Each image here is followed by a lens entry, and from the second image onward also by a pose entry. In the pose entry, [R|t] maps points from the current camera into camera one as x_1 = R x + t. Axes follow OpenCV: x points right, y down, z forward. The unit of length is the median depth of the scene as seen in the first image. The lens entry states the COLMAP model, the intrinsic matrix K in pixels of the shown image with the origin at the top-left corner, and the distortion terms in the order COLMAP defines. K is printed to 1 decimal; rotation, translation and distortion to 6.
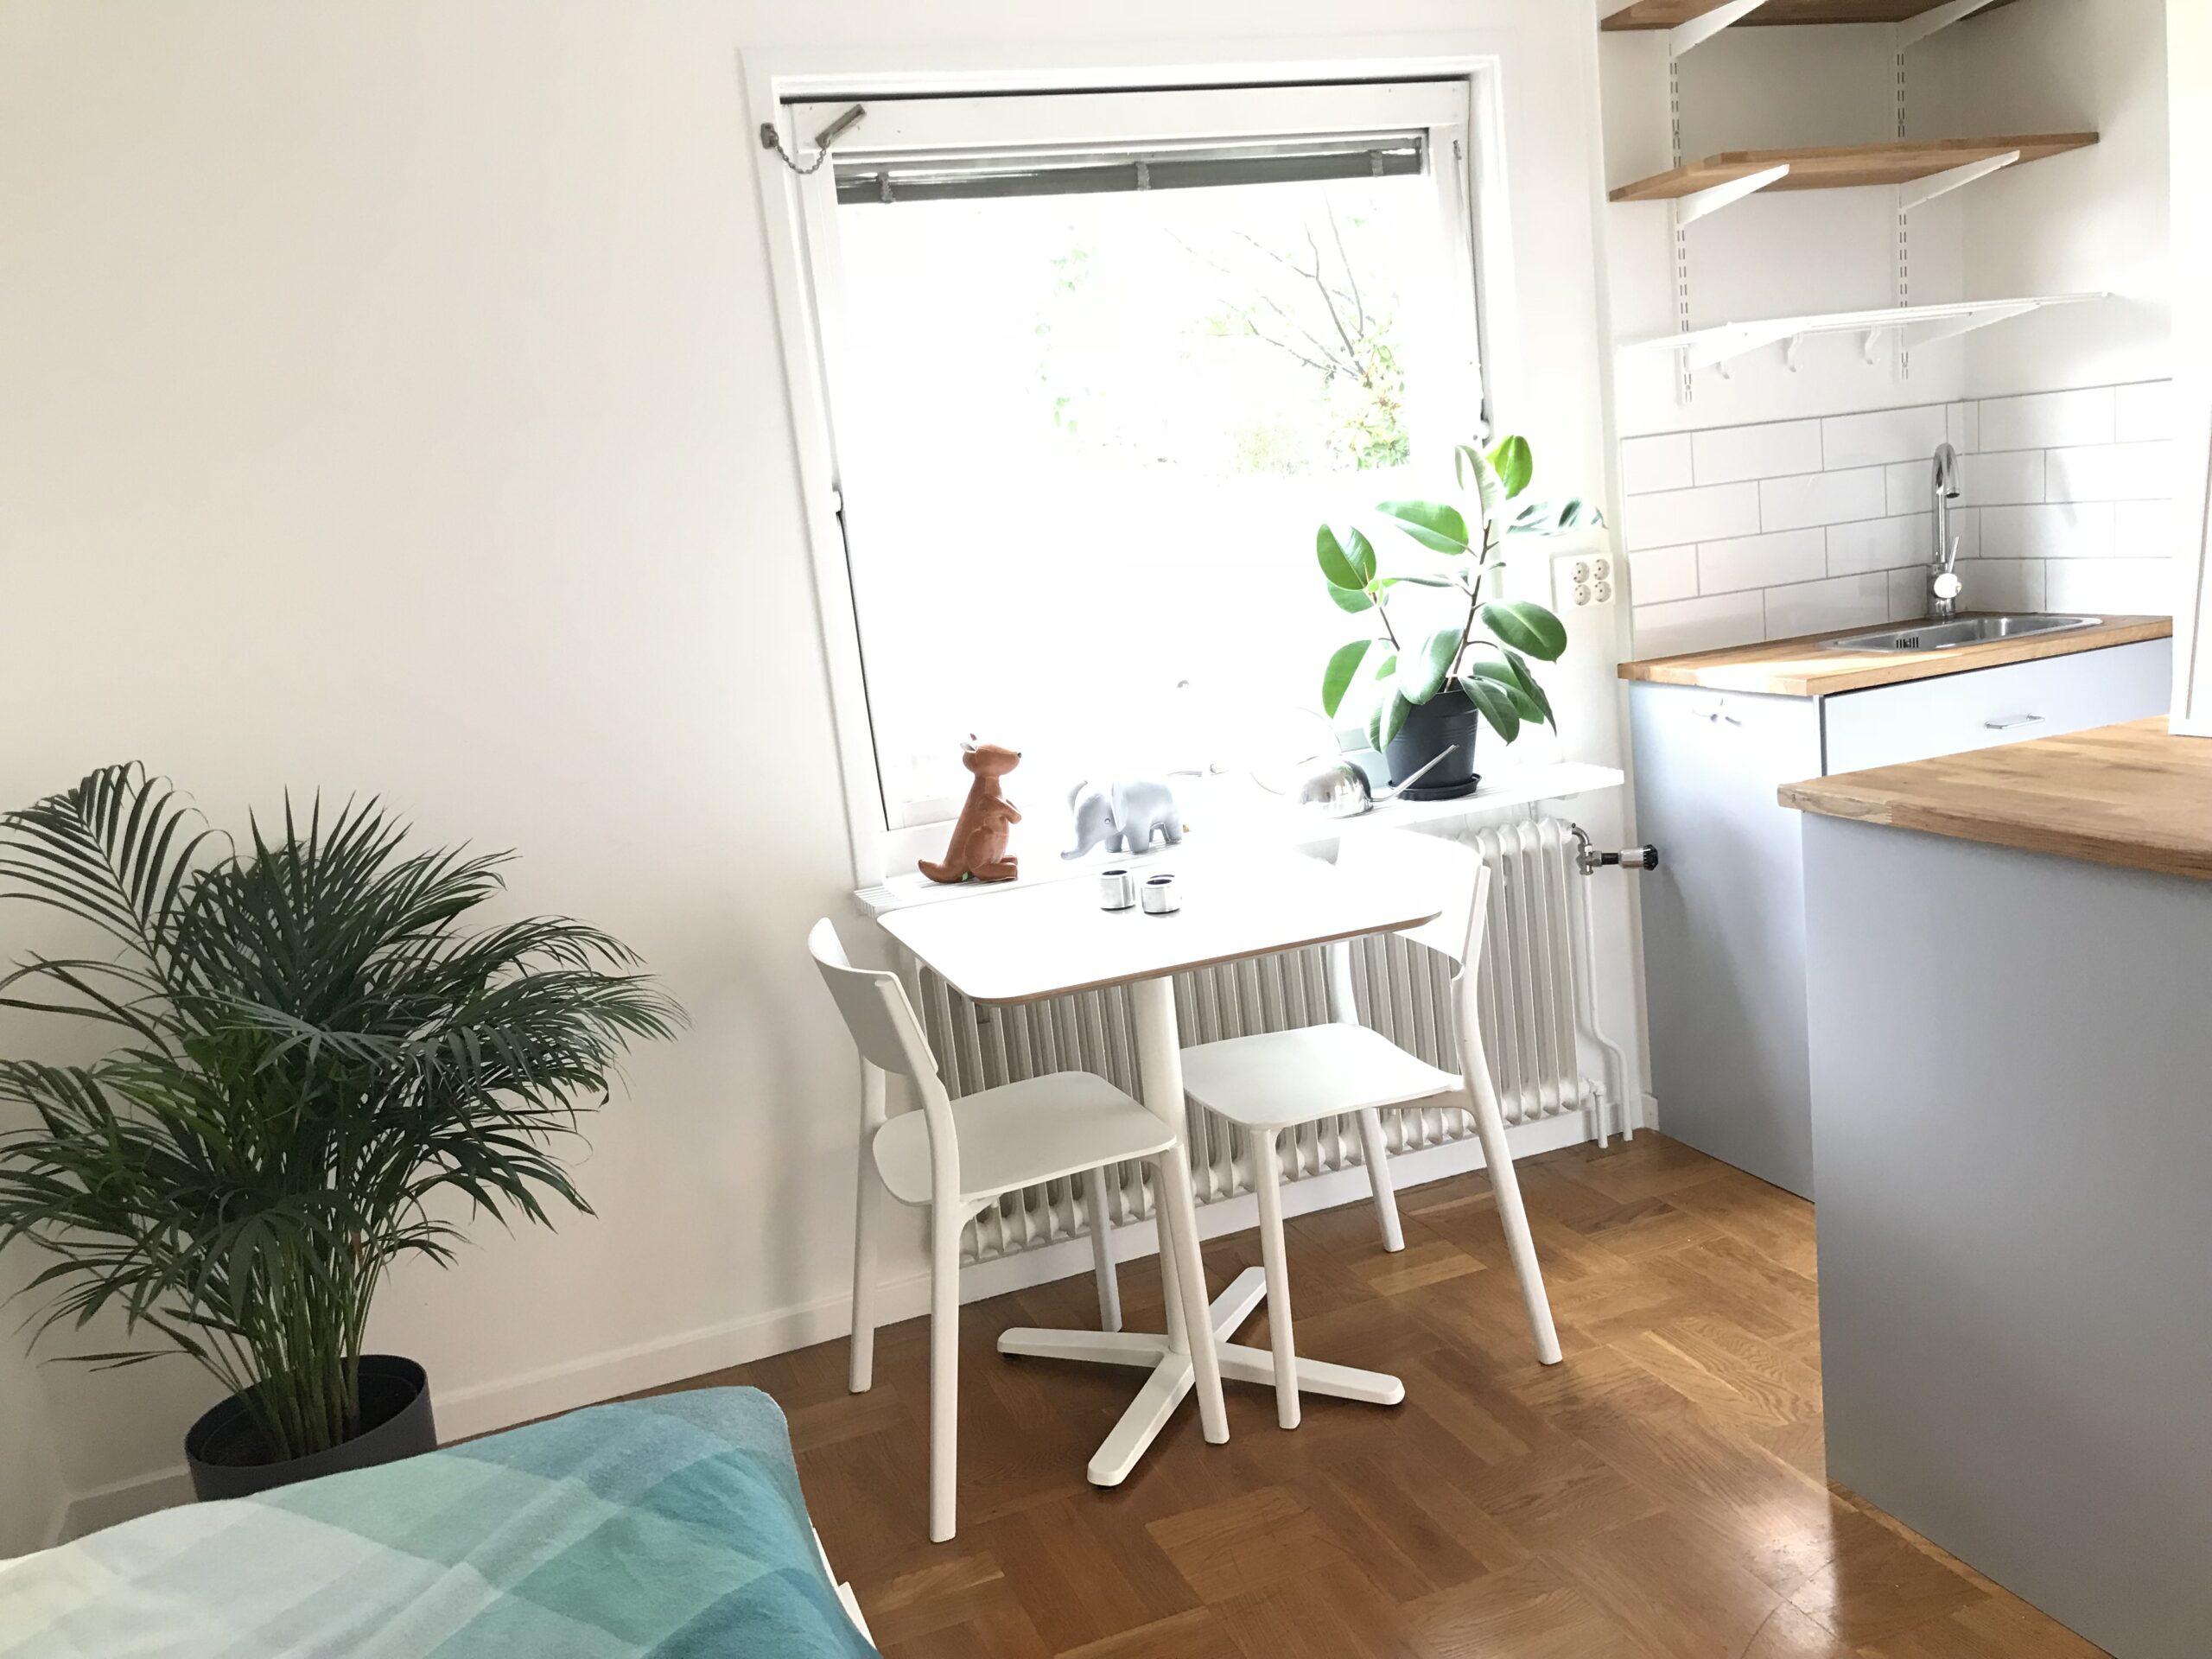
lens RADIAL K [[1790.3, 0, 1106.0], [0, 1790.3, 829.5], [0, 0, 1]] dist [0.001170, 0.004241]
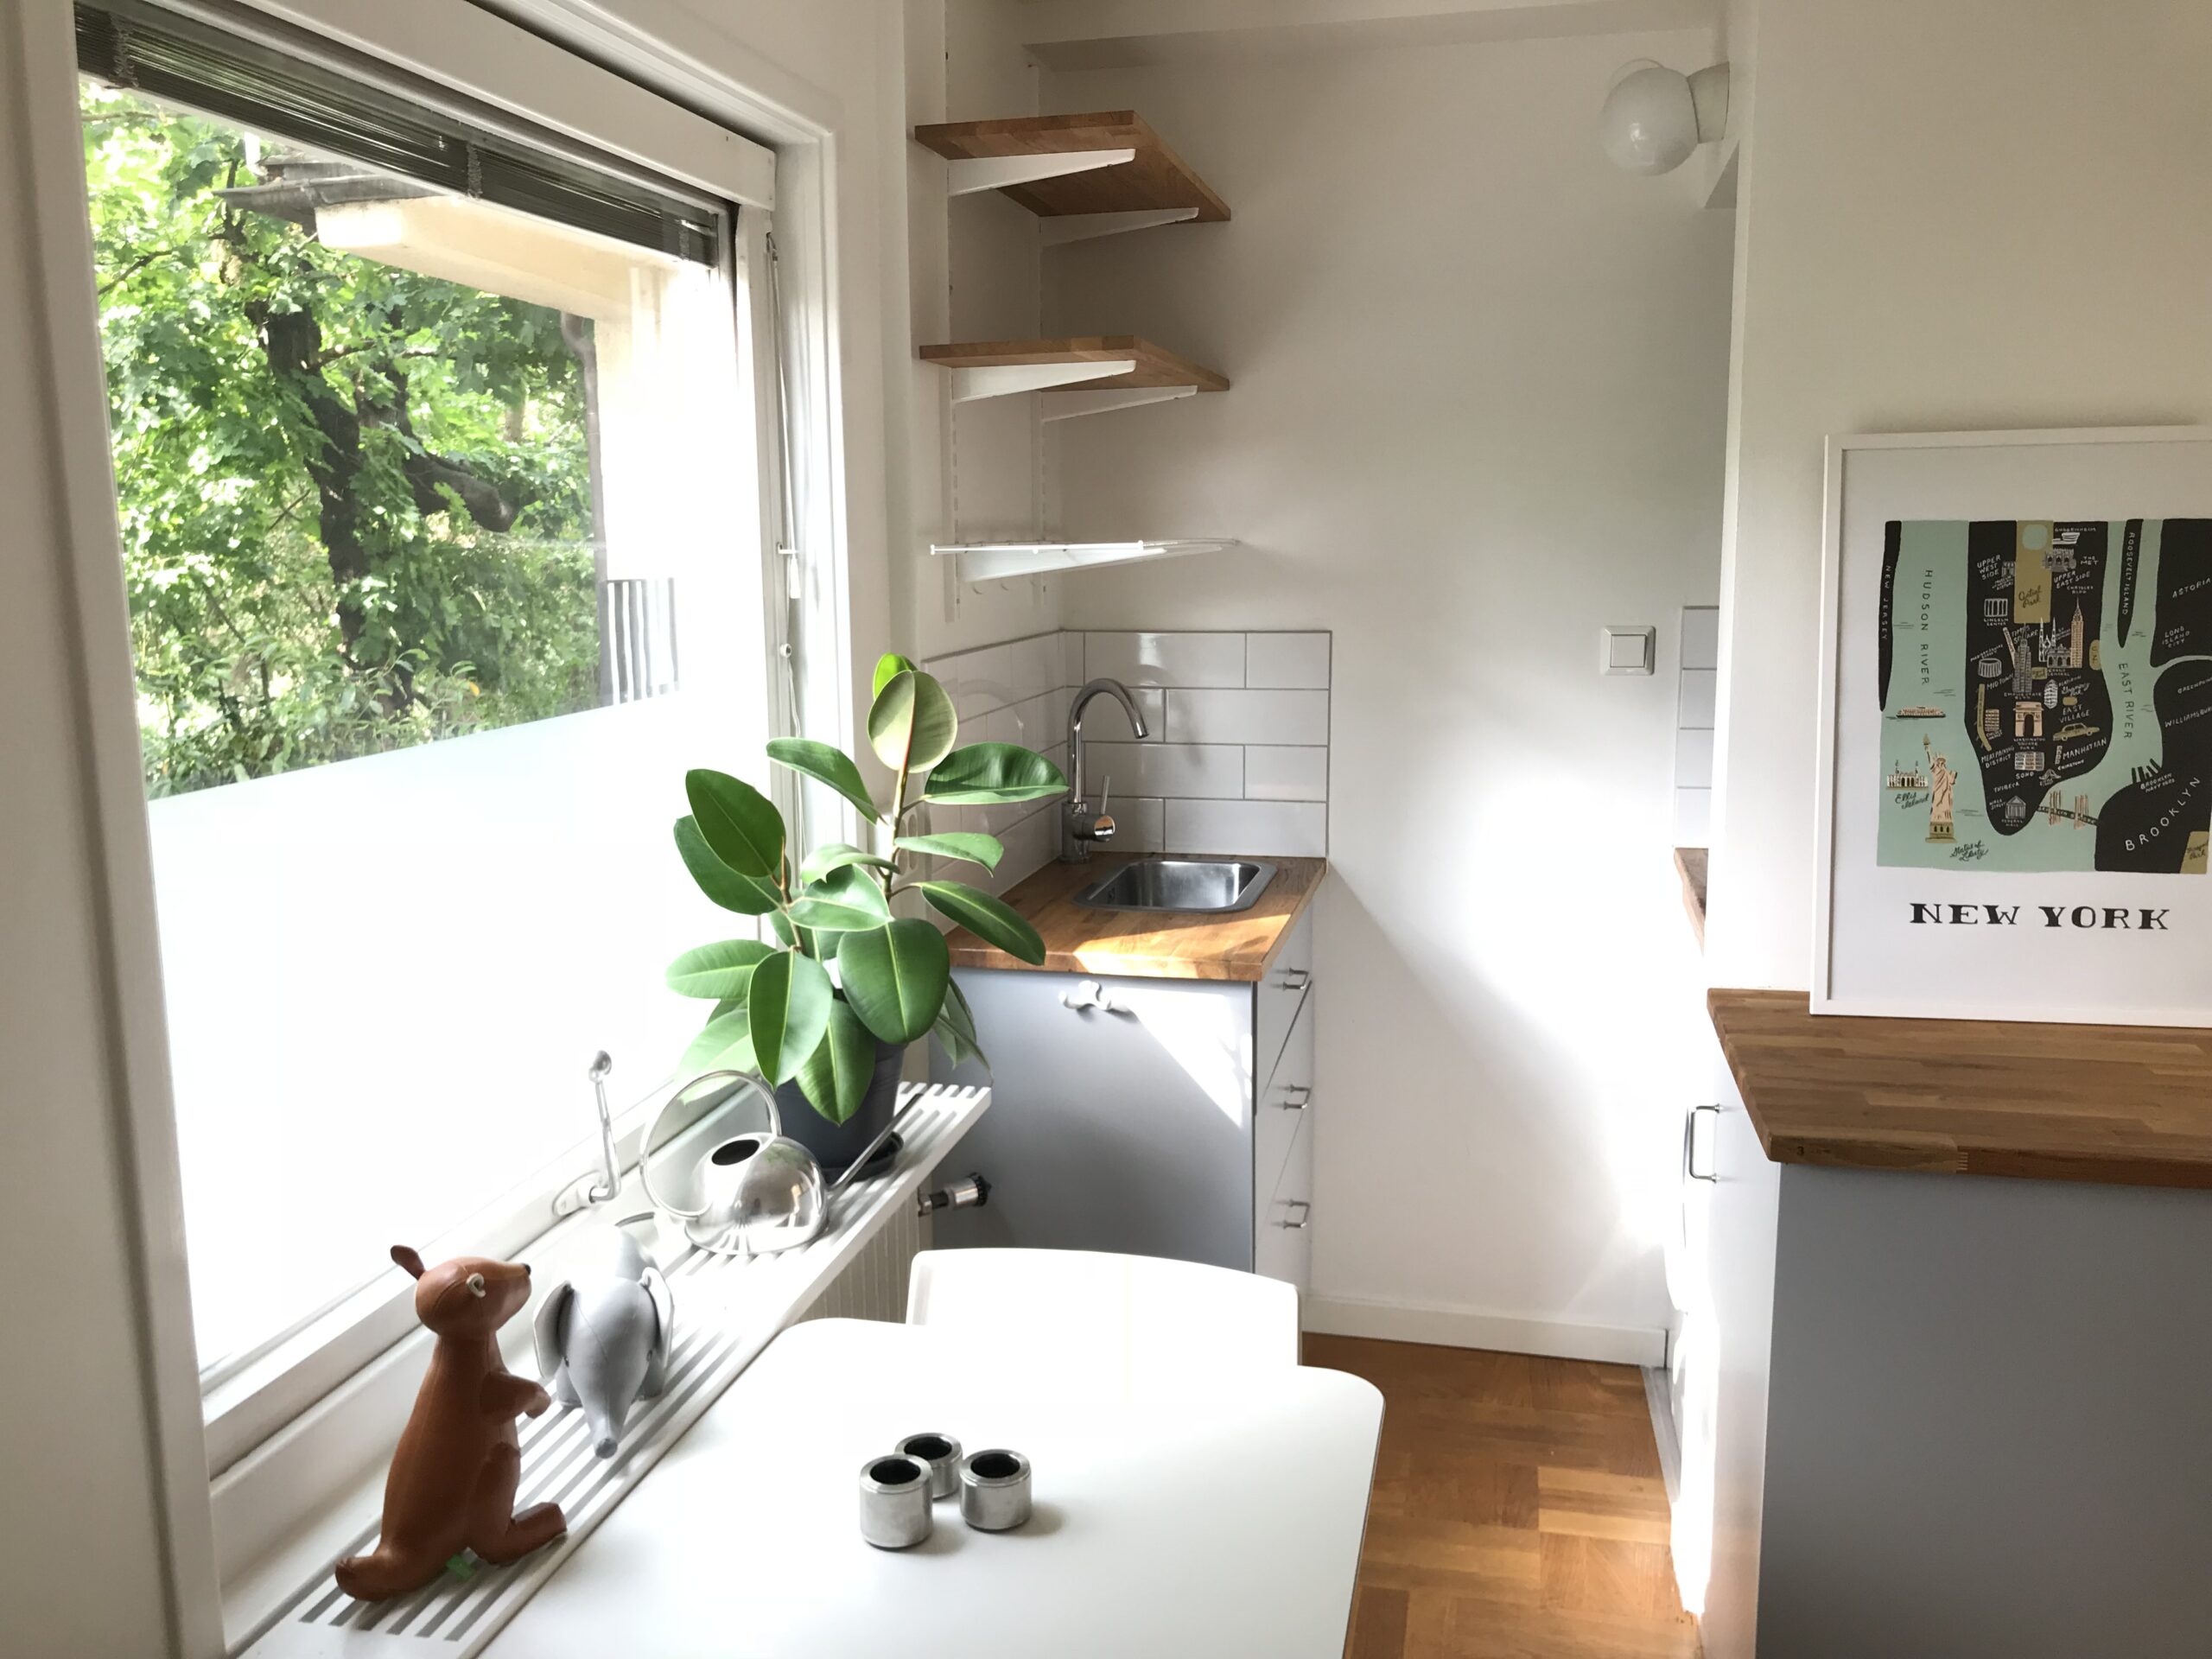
lens RADIAL K [[1790.3, 0, 1106.0], [0, 1790.3, 829.5], [0, 0, 1]] dist [0.001170, 0.004241]
pose [[0.540943, -0.036462, 0.840269, -0.336812], [0.086095, 0.996212, -0.012197, -0.131228], [-0.836641, 0.078941, 0.542033, 0.530014]]
